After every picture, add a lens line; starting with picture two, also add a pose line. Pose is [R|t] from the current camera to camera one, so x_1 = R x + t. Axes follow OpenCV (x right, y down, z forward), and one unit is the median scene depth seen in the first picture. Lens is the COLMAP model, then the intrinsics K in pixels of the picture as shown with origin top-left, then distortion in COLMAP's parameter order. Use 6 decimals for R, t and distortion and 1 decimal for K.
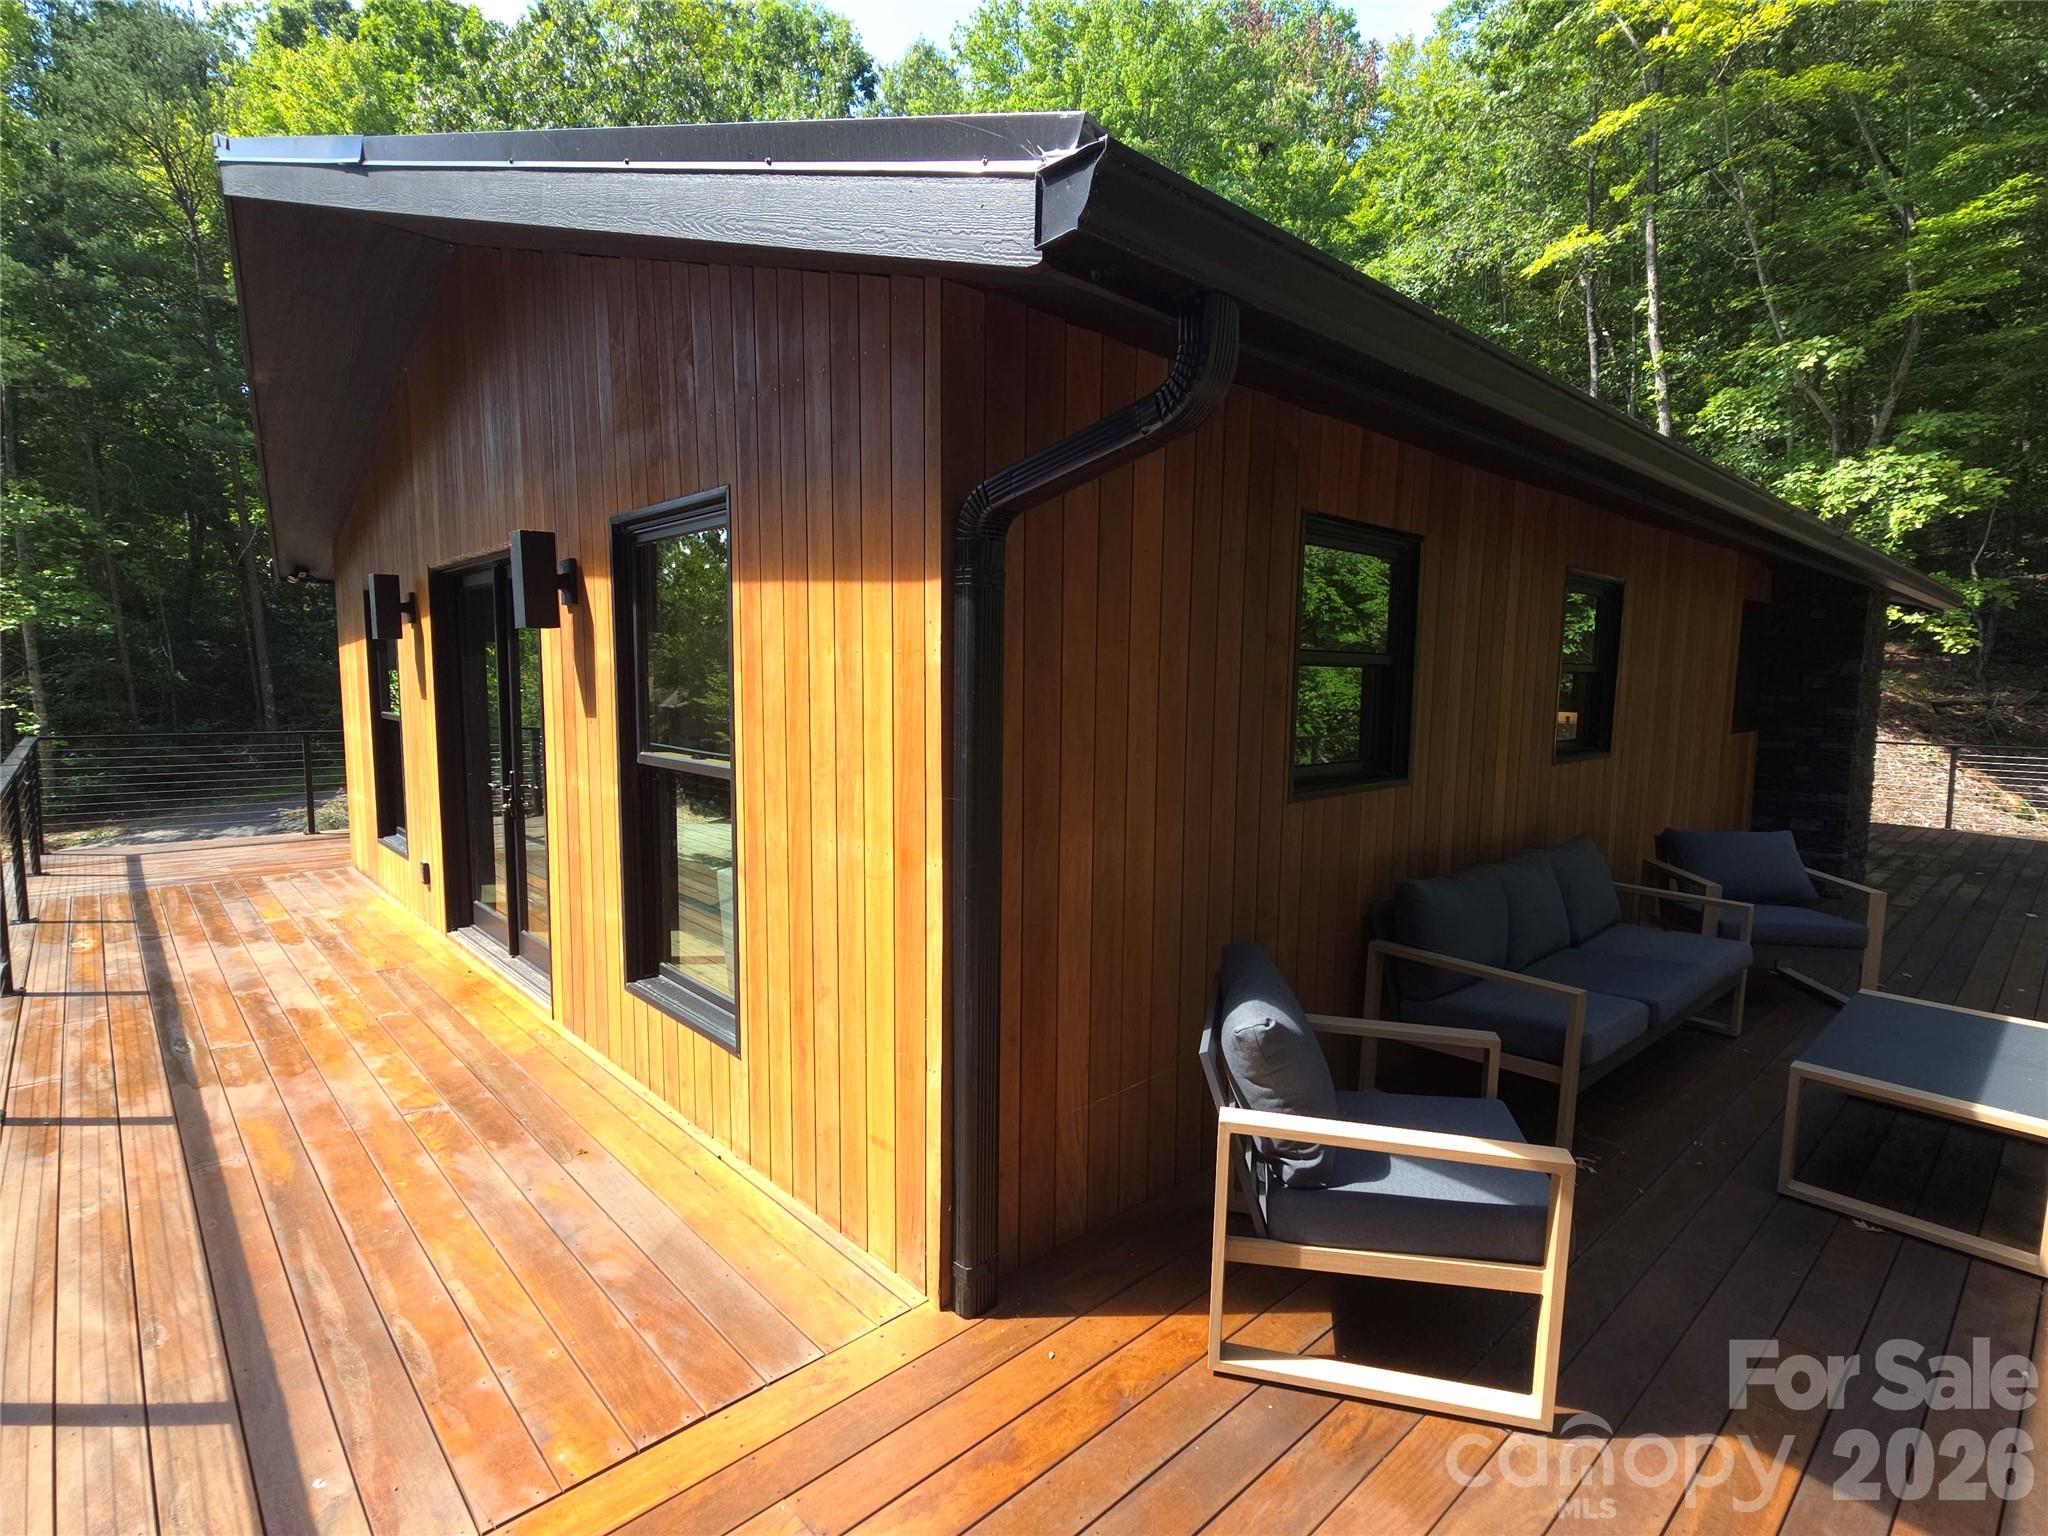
lens RADIAL K [[970.1, 0, 1024.0], [0, 970.1, 768.0], [0, 0, 1]] dist [0.002787, -0.008886]
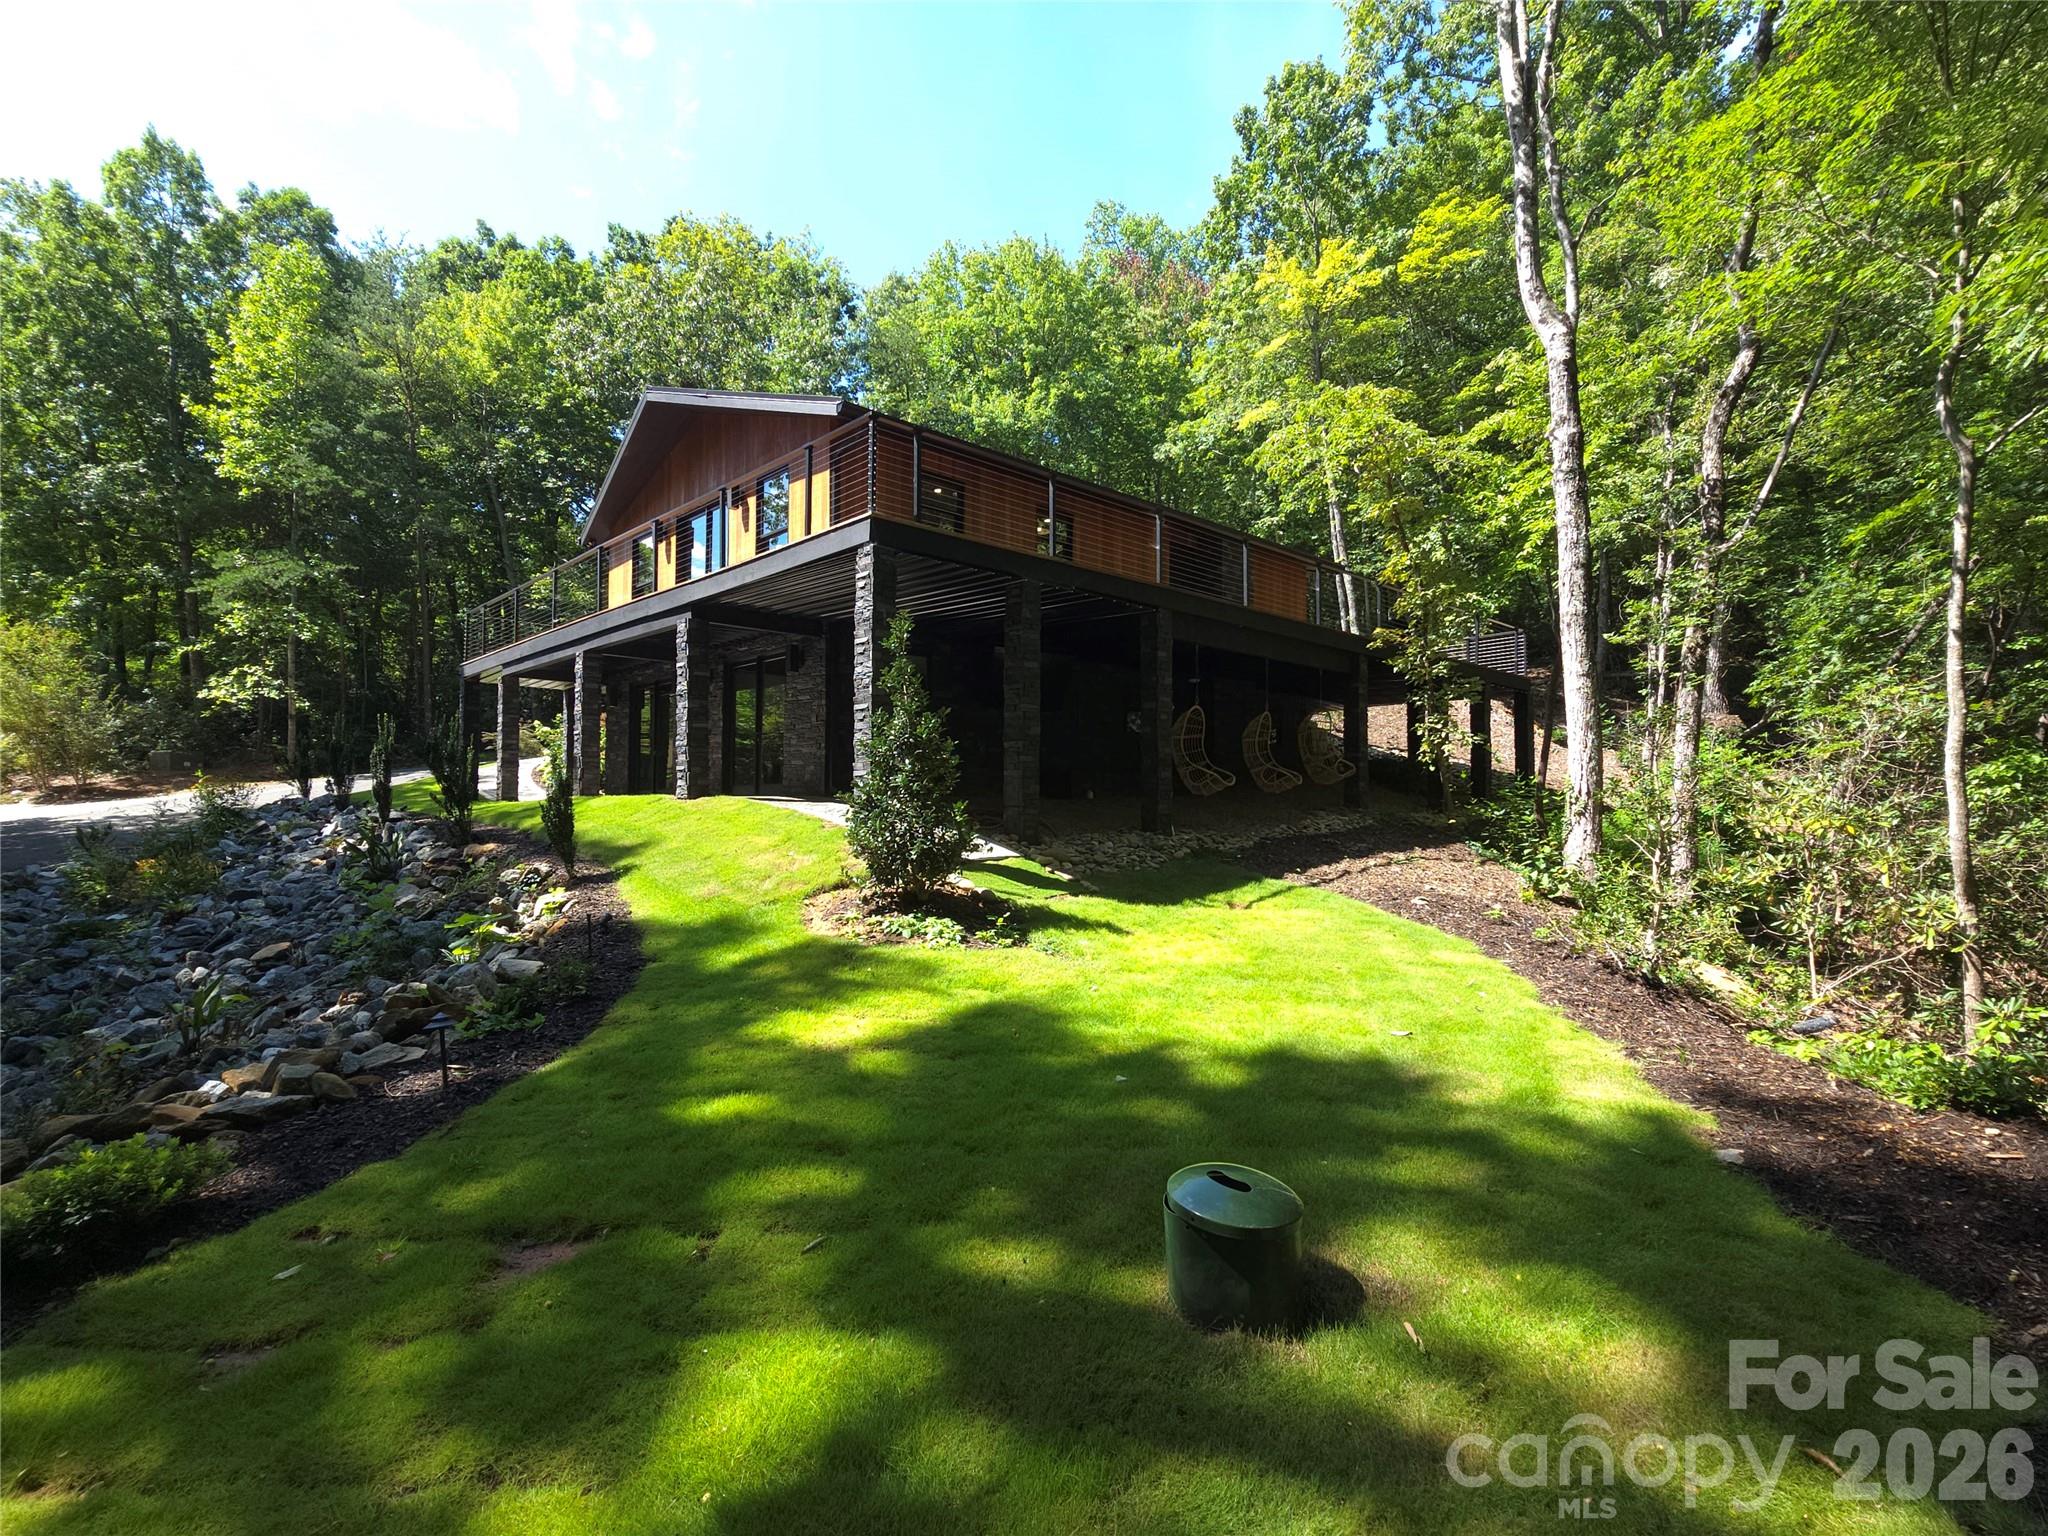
lens RADIAL K [[970.1, 0, 1024.0], [0, 970.1, 768.0], [0, 0, 1]] dist [0.002787, -0.008886]
pose [[0.999892, -0.009793, 0.010951, 0.077991], [0.011263, 0.989597, -0.143426, 0.192278], [-0.009433, 0.143533, 0.989601, -0.355117]]
